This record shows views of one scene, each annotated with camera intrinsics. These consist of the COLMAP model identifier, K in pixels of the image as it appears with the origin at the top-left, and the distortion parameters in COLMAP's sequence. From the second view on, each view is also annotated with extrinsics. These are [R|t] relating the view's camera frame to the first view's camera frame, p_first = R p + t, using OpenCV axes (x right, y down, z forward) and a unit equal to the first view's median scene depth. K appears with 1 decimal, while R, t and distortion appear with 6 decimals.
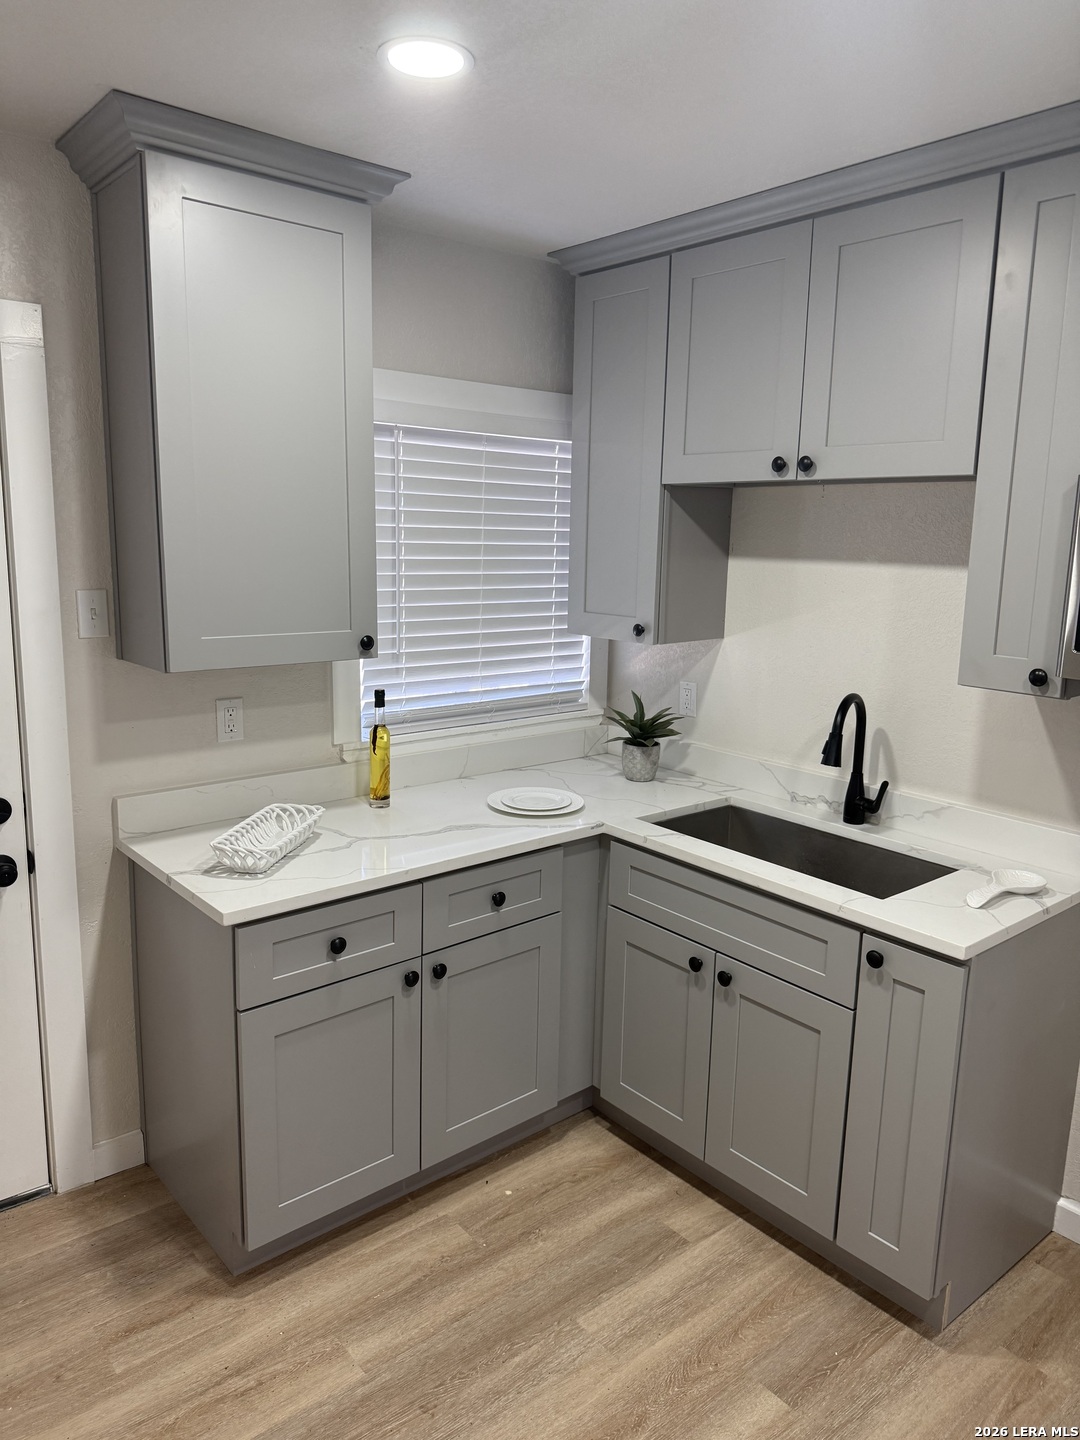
lens RADIAL K [[1004.8, 0, 520.9], [0, 1004.8, 711.3], [0, 0, 1]] dist [0.015141, -0.035683]
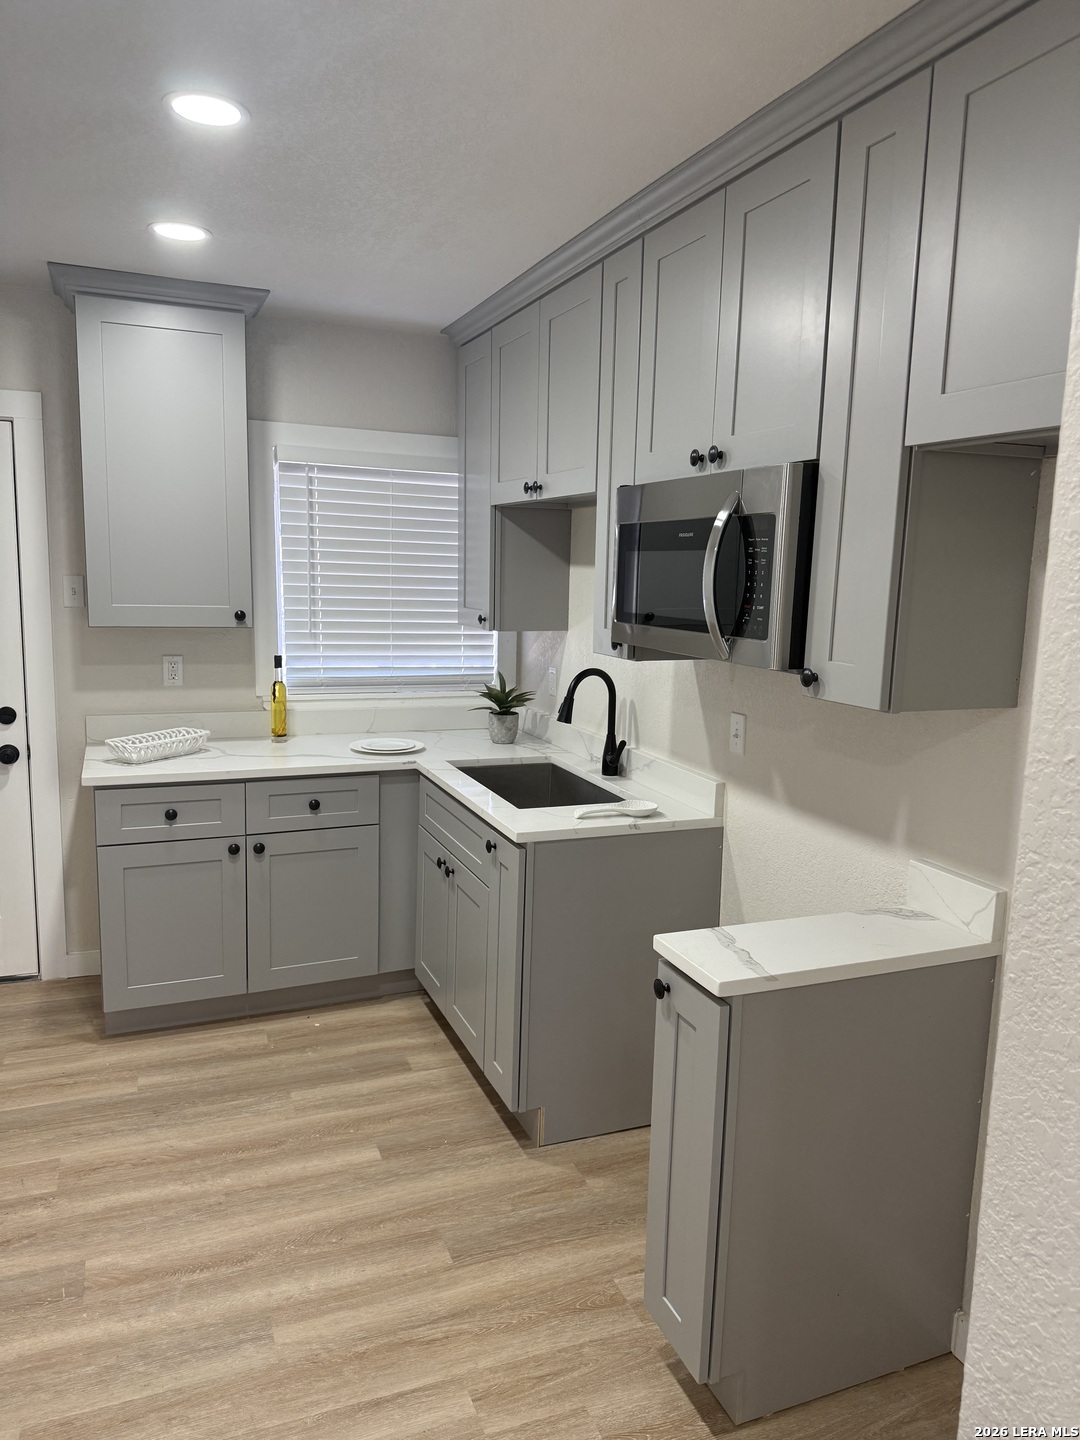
lens RADIAL K [[993.6, 0, 523.4], [0, 993.6, 722.4], [0, 0, 1]] dist [0.006210, -0.025180]
pose [[0.954029, 0.053470, -0.294905, 0.660883], [-0.061804, 0.997907, -0.019004, 0.084739], [0.293271, 0.036356, 0.955338, -0.221680]]
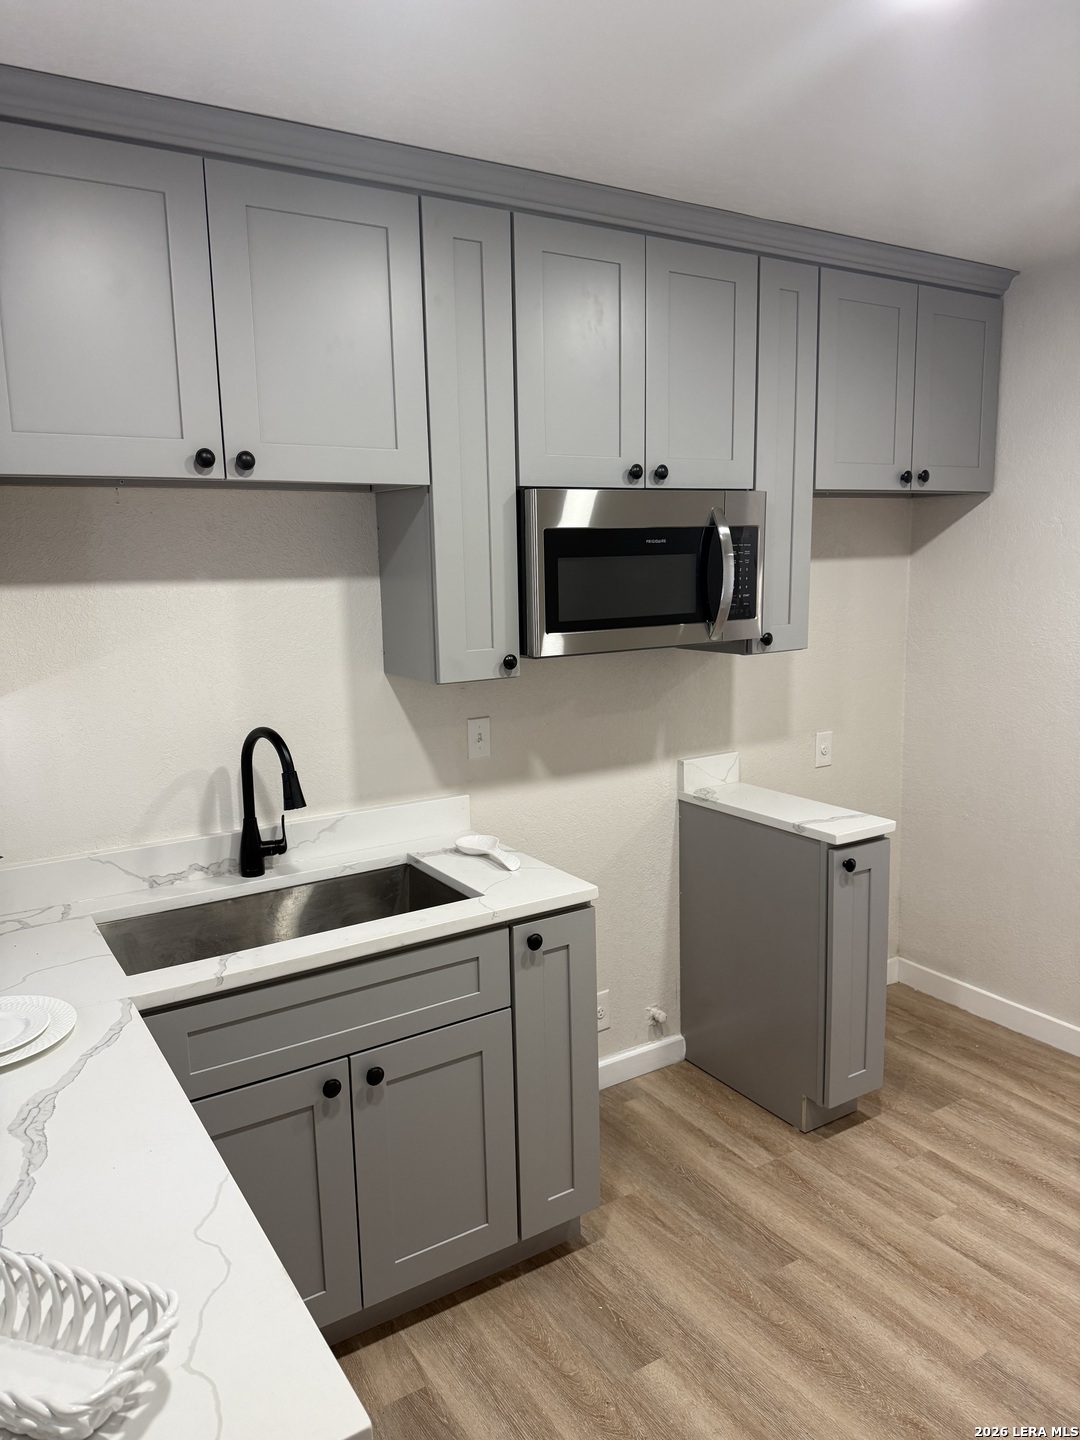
lens RADIAL K [[1037.1, 0, 540.0], [0, 1037.1, 720.0], [0, 0, 1]] dist [0.010323, -0.009708]
pose [[0.122625, -0.185225, 0.975015, -0.556450], [0.196413, 0.967527, 0.159100, -0.128577], [-0.972823, 0.171996, 0.155024, 0.668265]]
